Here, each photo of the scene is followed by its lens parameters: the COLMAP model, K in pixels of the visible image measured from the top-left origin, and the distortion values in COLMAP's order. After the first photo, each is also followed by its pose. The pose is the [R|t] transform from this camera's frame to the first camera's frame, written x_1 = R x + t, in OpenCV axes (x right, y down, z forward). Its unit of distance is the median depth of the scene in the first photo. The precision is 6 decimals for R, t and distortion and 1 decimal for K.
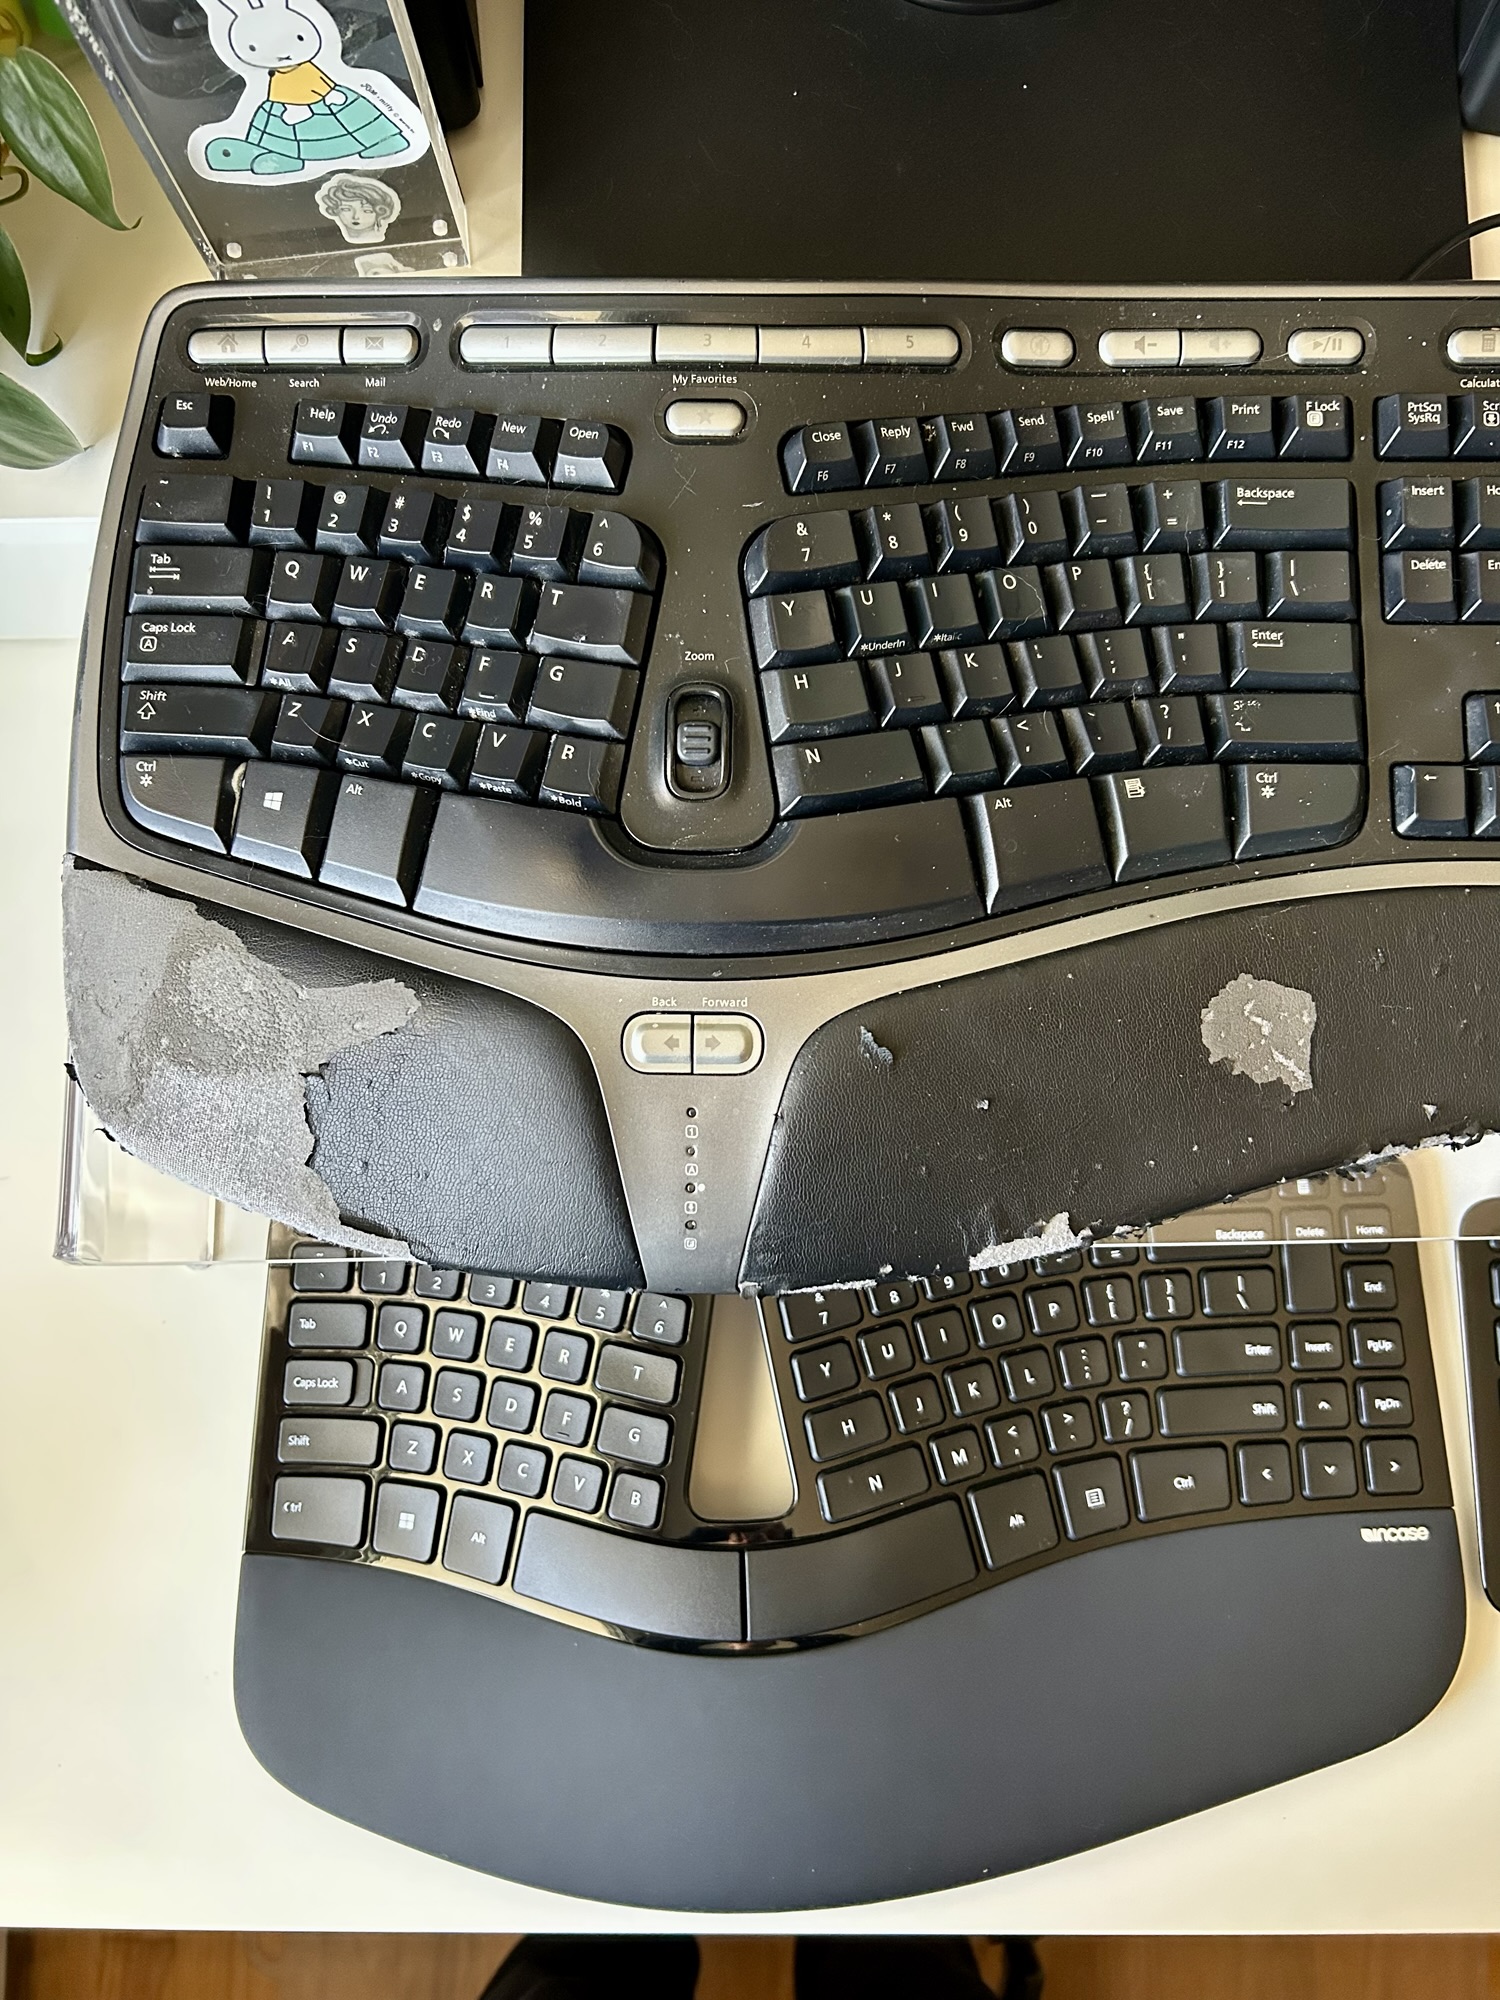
lens RADIAL K [[1527.4, 0, 750.0], [0, 1527.4, 1000.0], [0, 0, 1]] dist [0.002184, -0.000183]
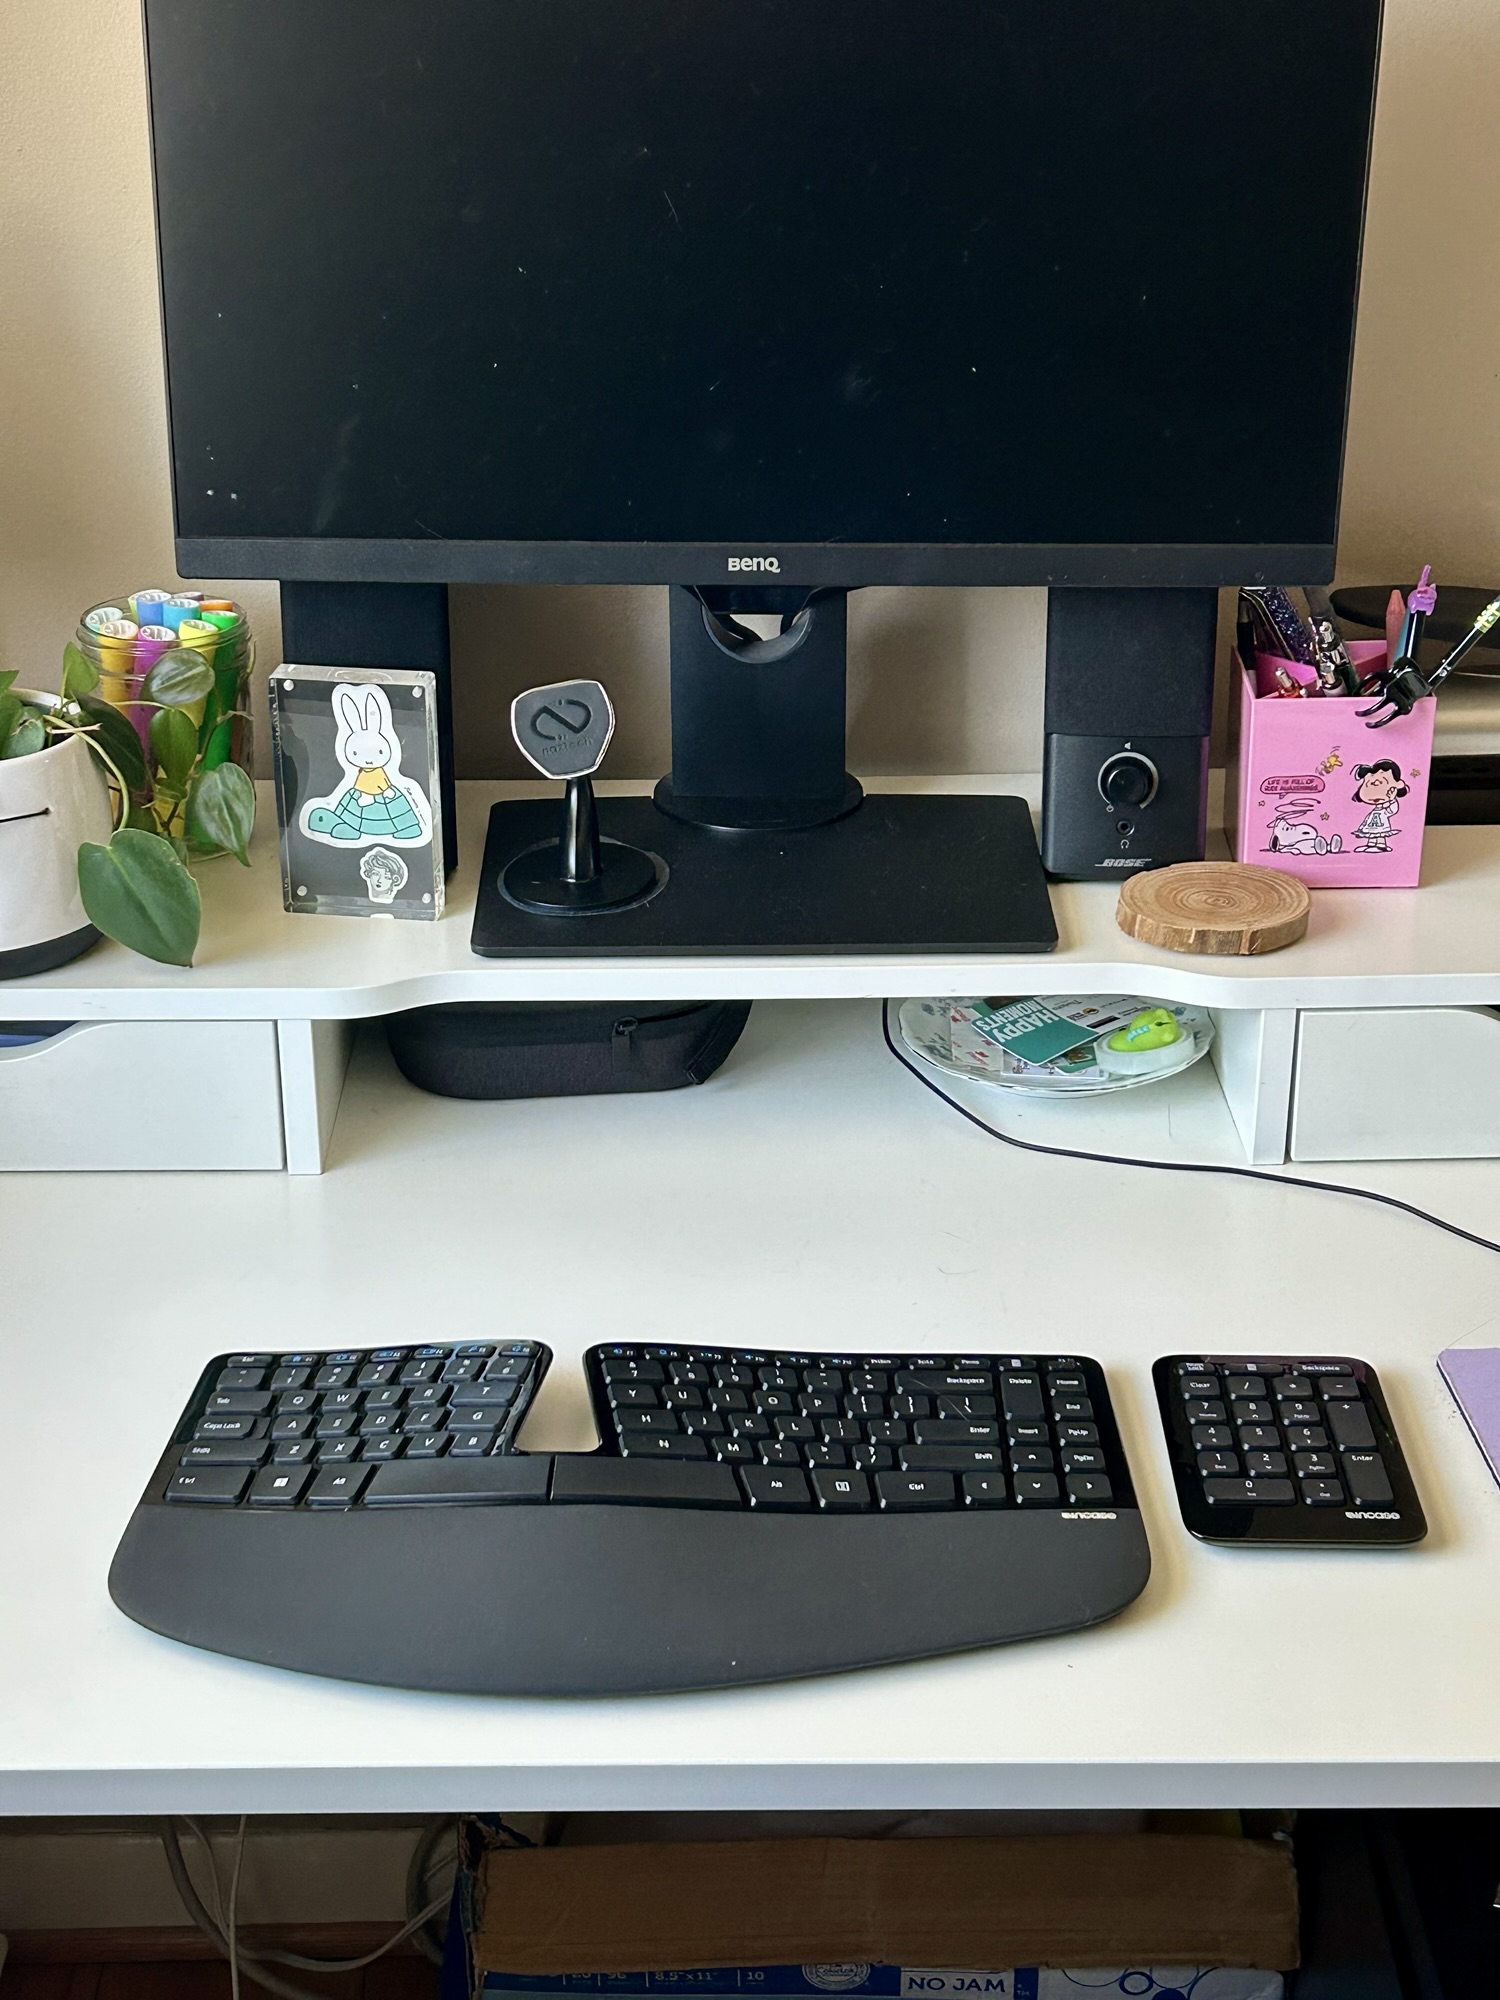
lens RADIAL K [[3004.5, 0, 750.0], [0, 3004.5, 1000.0], [0, 0, 1]] dist [0.005608, 0.003086]
pose [[0.999764, 0.021177, -0.004869, 0.168833], [-0.016387, 0.587621, -0.808971, 2.310997], [-0.014270, 0.808859, 0.587829, -0.853601]]
